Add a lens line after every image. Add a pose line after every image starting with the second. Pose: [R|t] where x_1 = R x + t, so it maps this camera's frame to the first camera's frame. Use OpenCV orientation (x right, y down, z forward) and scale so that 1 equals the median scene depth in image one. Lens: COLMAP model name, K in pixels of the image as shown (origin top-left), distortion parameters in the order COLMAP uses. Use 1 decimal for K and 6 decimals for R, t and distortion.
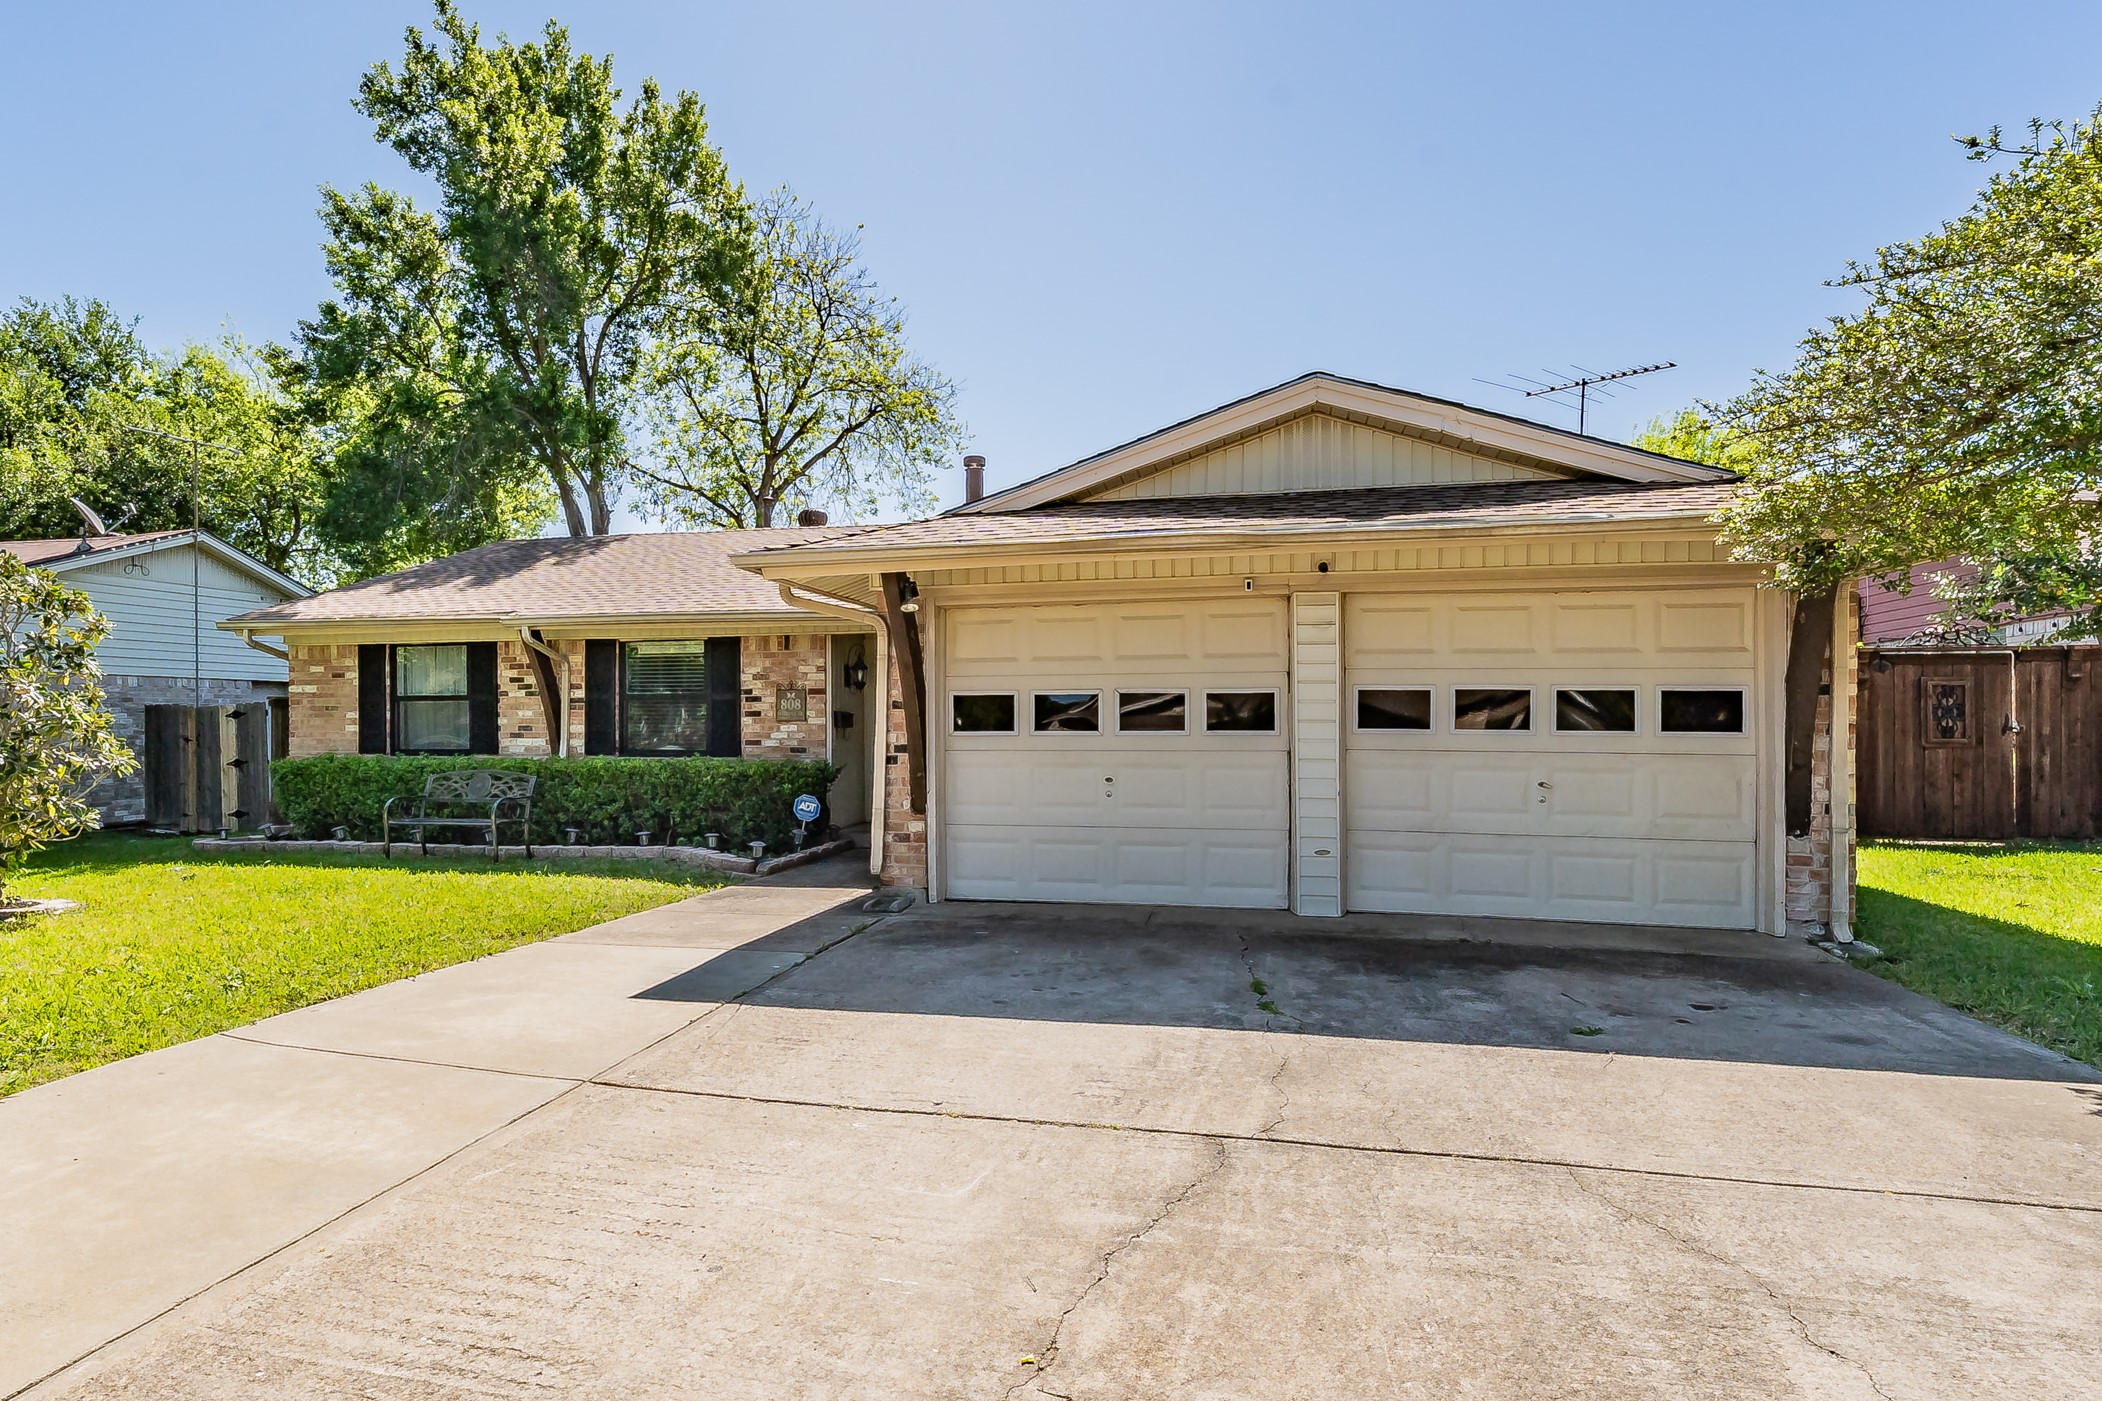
lens RADIAL K [[1075.2, 0, 993.4], [0, 1075.2, 728.2], [0, 0, 1]] dist [0.001673, 0.000091]
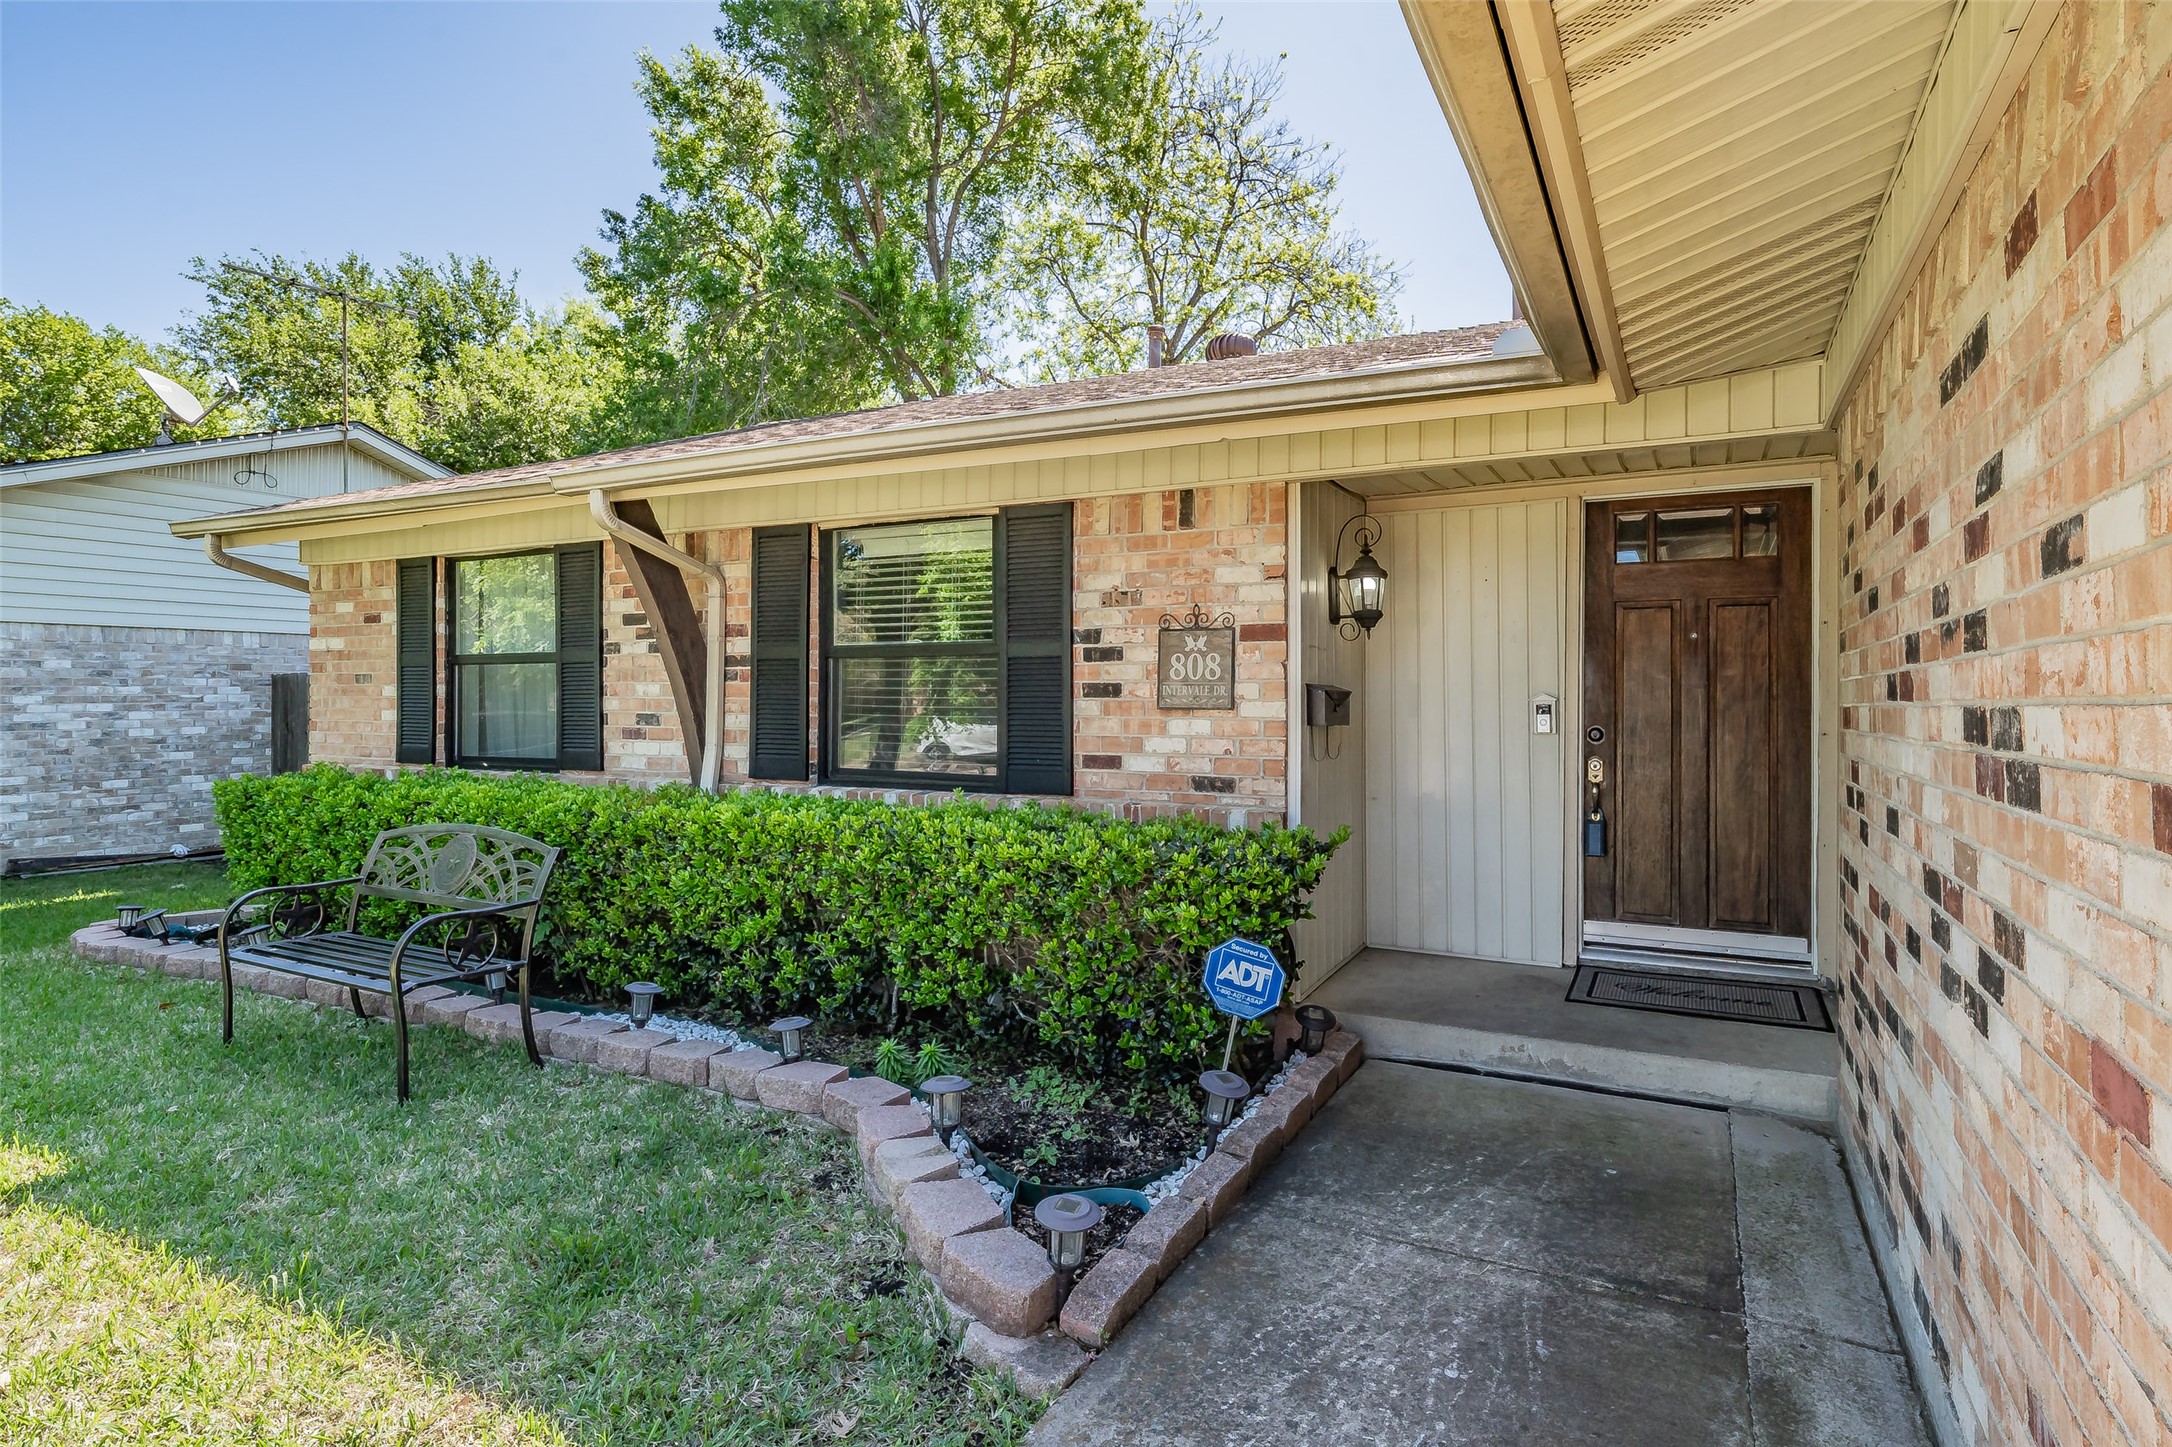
lens RADIAL K [[1148.0, 0, 1086.0], [0, 1148.0, 723.5], [0, 0, 1]] dist [0.003012, 0.000338]
pose [[0.962396, 0.009806, -0.271473, -0.105331], [-0.004986, 0.999818, 0.018441, -0.008324], [0.271605, -0.016394, 0.962269, 0.546443]]
